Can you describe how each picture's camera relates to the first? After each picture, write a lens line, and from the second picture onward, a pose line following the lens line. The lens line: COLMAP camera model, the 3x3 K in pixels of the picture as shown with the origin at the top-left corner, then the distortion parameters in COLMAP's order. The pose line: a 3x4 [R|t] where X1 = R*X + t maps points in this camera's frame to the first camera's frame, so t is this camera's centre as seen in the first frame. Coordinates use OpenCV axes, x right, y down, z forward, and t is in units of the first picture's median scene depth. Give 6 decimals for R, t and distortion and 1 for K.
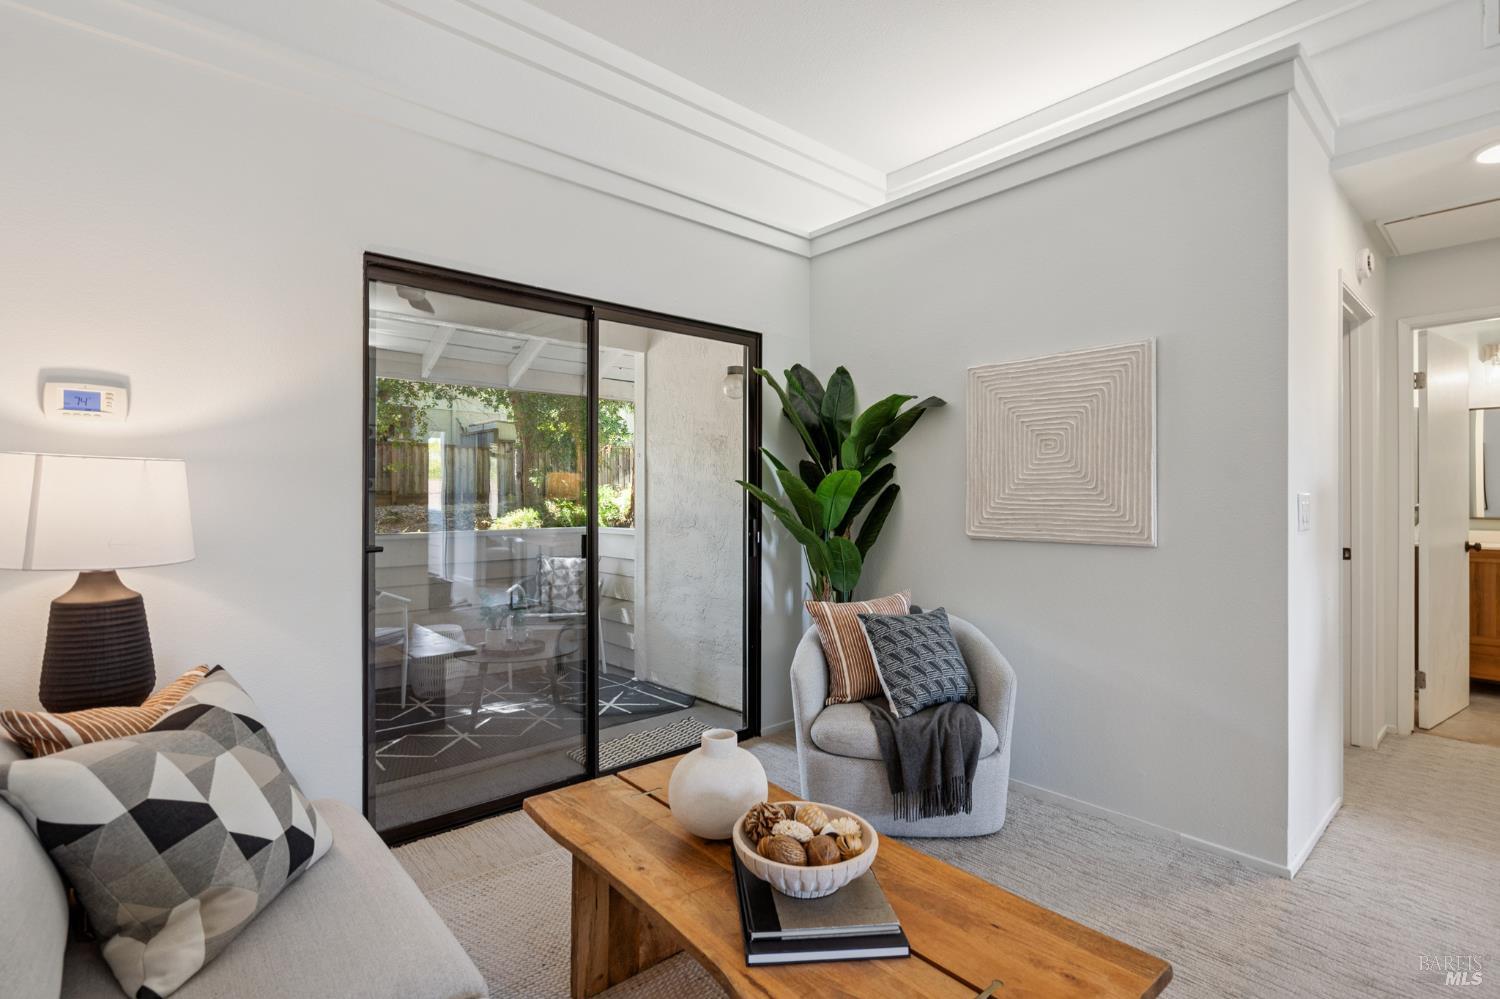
lens RADIAL K [[701.2, 0, 750.9], [0, 701.2, 501.0], [0, 0, 1]] dist [-0.003929, -0.000016]
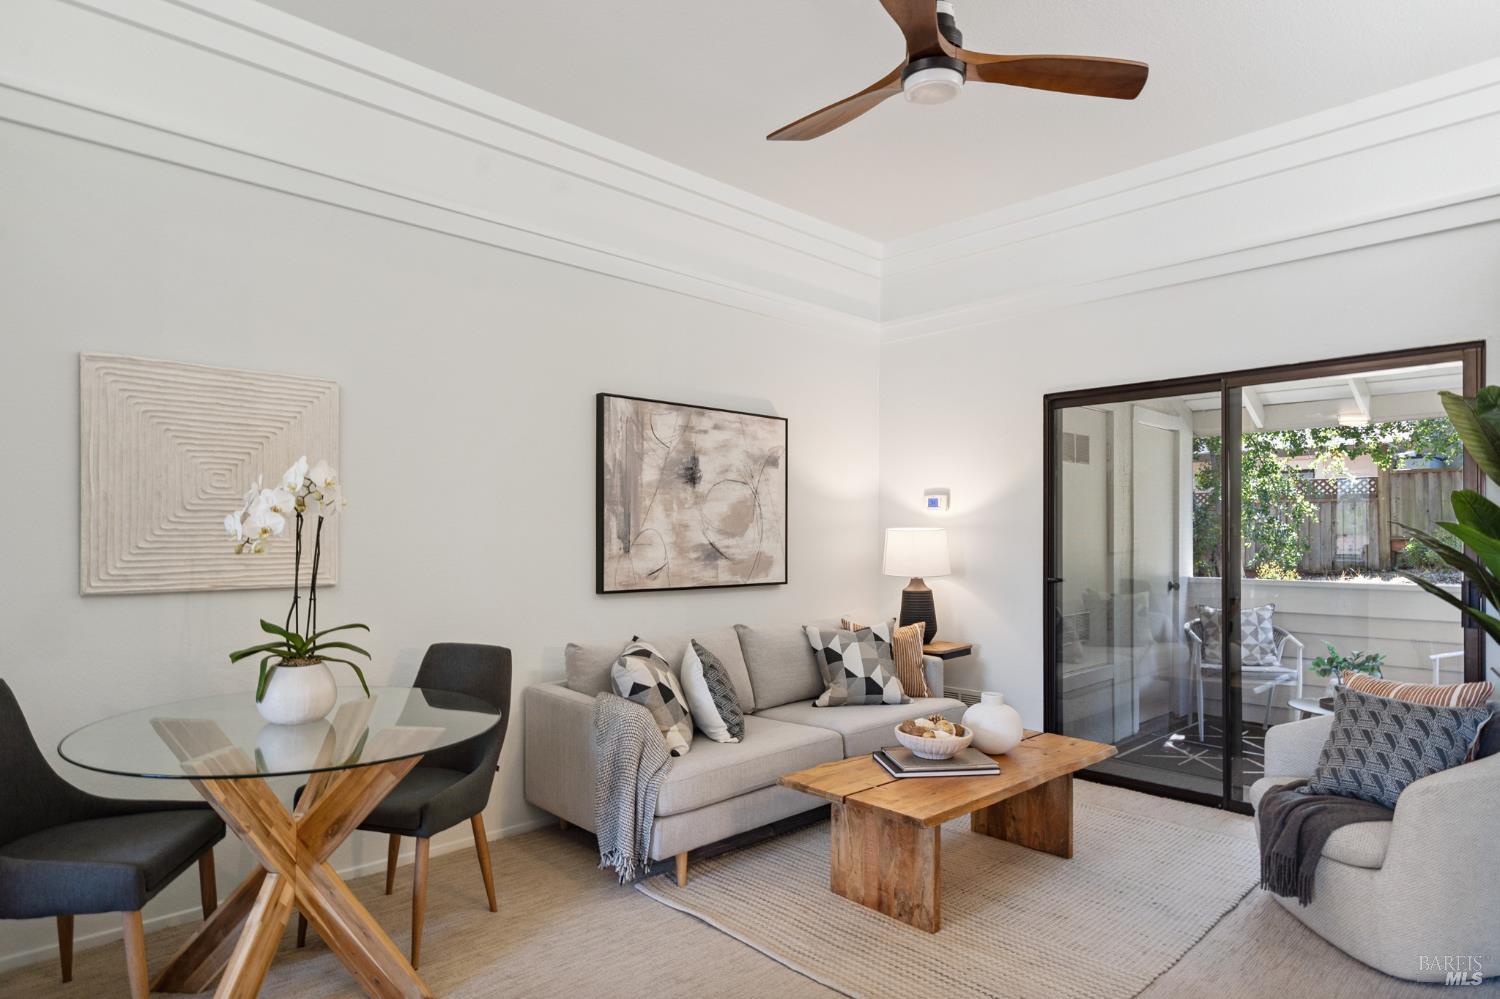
lens RADIAL K [[861.0, 0, 754.0], [0, 861.0, 507.1], [0, 0, 1]] dist [-0.004722, -0.000879]
pose [[0.050084, -0.026350, -0.998397, 1.203599], [-0.002676, 0.999645, -0.026518, -0.036812], [0.998741, 0.004000, 0.049995, 0.196170]]
